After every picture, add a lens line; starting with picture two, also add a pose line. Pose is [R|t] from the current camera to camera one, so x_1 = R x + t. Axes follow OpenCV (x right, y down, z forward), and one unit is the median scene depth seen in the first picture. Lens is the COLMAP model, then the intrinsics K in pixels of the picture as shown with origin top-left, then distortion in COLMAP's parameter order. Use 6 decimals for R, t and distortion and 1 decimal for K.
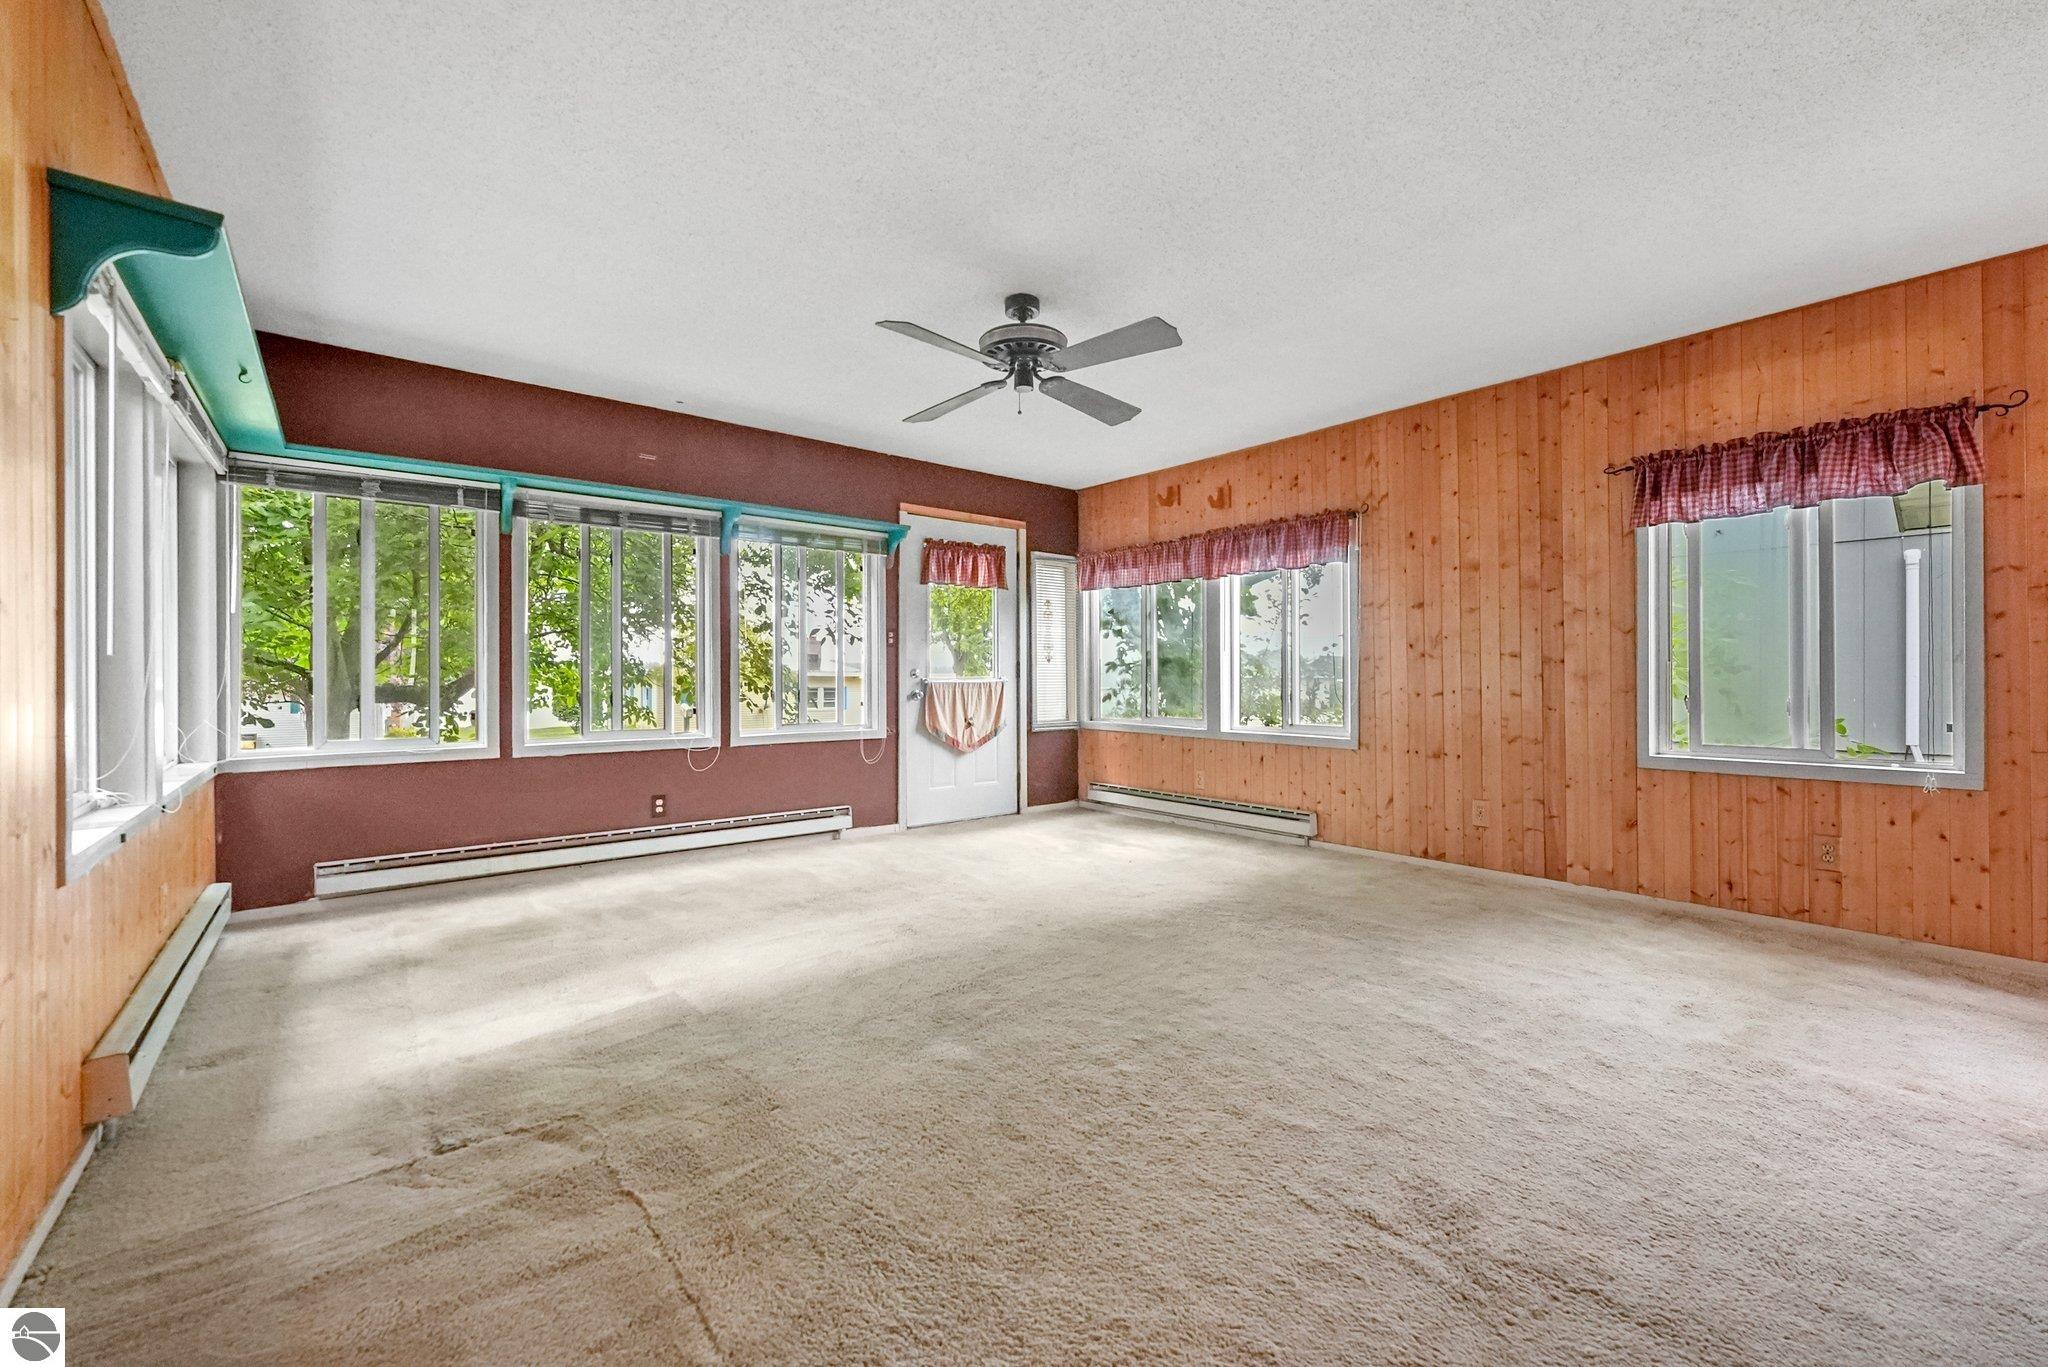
lens RADIAL K [[830.7, 0, 1034.9], [0, 830.7, 673.4], [0, 0, 1]] dist [0.000105, 0.000035]
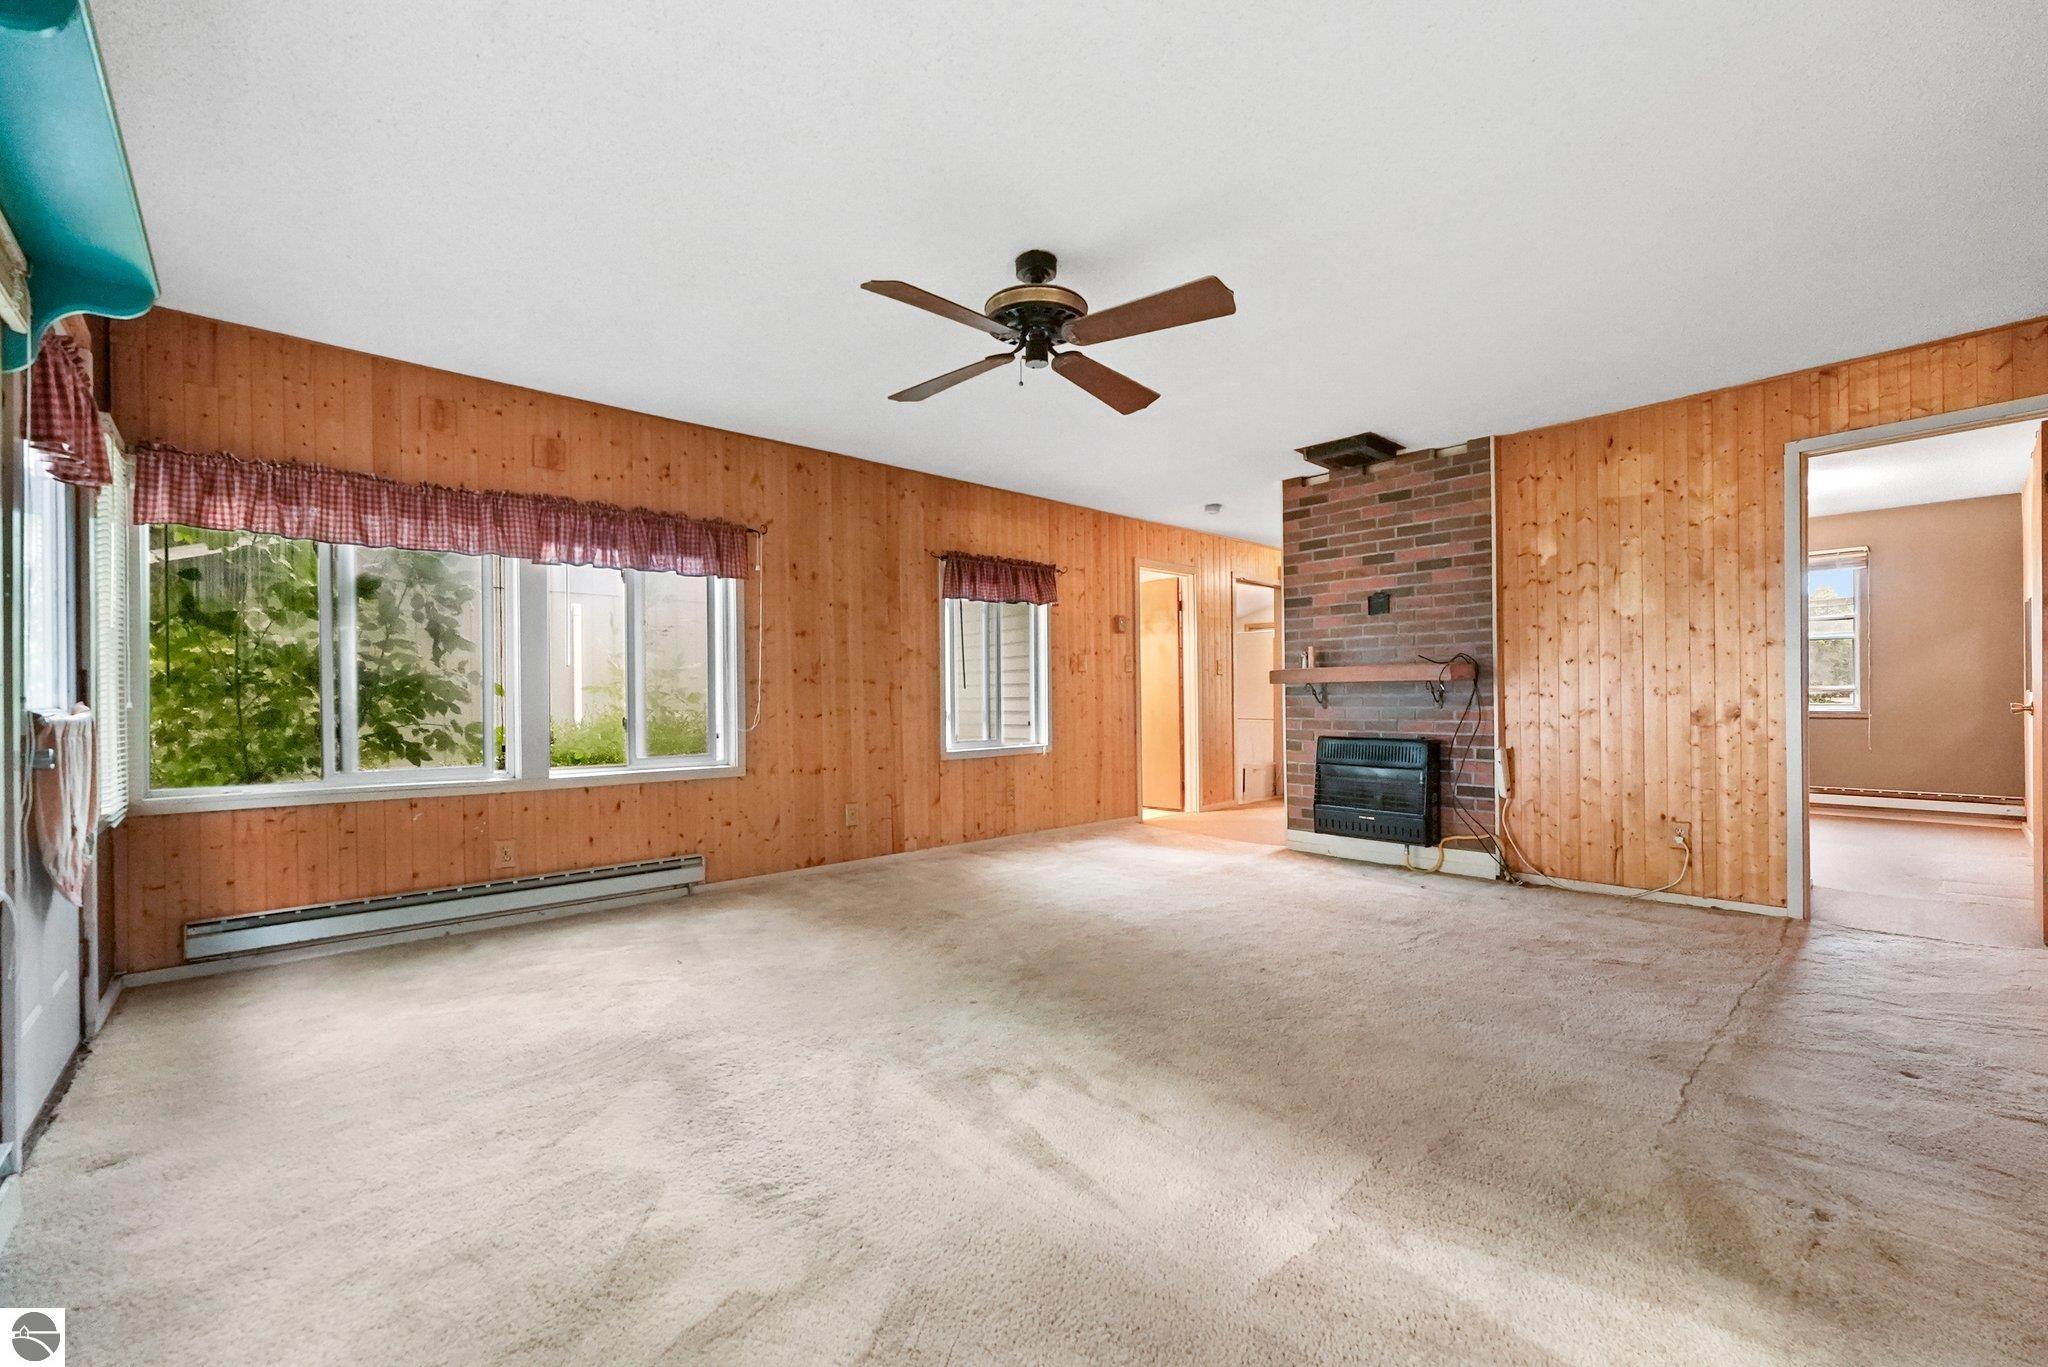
lens RADIAL K [[833.1, 0, 1035.5], [0, 833.1, 697.0], [0, 0, 1]] dist [-0.000394, 0.000050]
pose [[-0.055470, 0.003127, 0.998455, -0.581652], [0.004442, 0.999986, -0.002885, 0.004174], [-0.998450, 0.004275, -0.055483, 0.700981]]
